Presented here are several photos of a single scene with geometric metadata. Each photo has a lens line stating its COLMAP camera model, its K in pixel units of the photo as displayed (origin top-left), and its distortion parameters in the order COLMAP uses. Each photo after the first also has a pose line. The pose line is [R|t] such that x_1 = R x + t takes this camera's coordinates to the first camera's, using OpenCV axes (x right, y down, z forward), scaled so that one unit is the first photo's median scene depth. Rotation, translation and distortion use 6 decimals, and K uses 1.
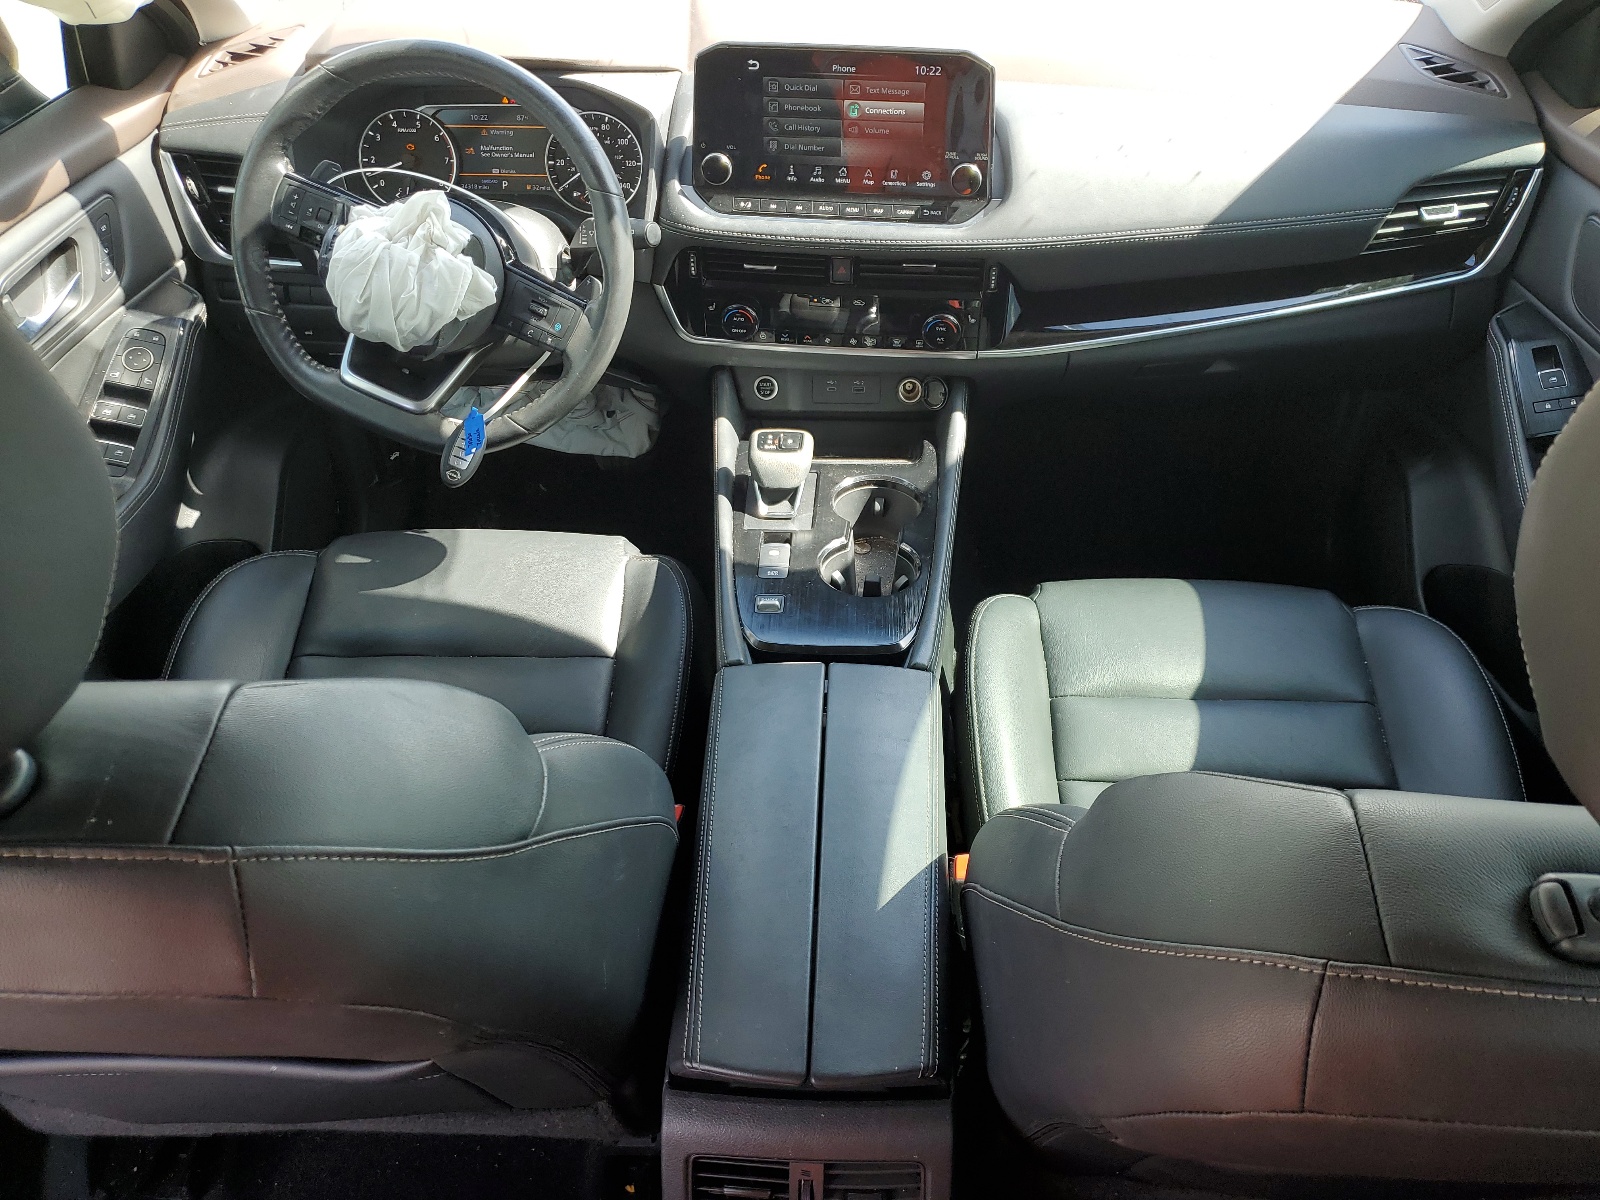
lens RADIAL K [[1232.4, 0, 803.6], [0, 1232.4, 597.0], [0, 0, 1]] dist [-0.009416, -0.000783]
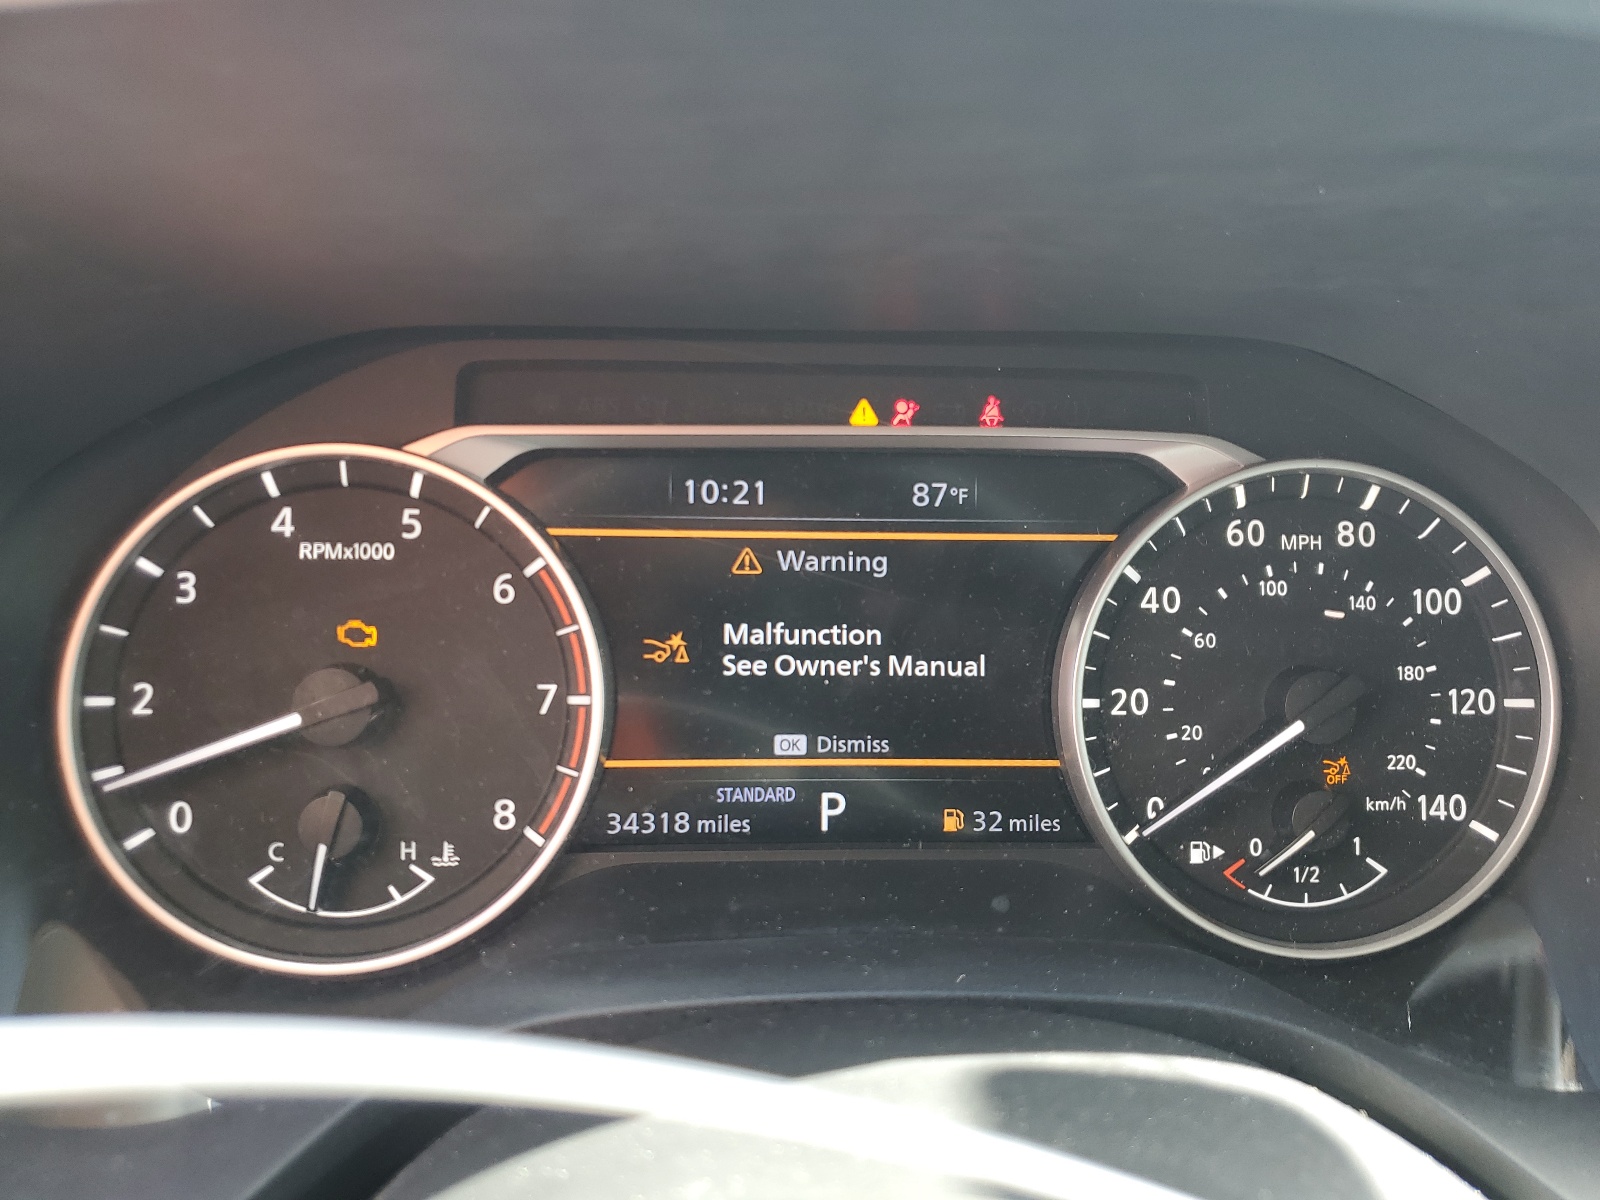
lens RADIAL K [[1232.4, 0, 795.7], [0, 1232.4, 601.4], [0, 0, 1]] dist [-0.009416, -0.000783]
pose [[0.993853, -0.009103, 0.110332, -0.275218], [0.048543, 0.931530, -0.360409, -0.300624], [-0.099497, 0.363549, 0.926246, 0.820066]]
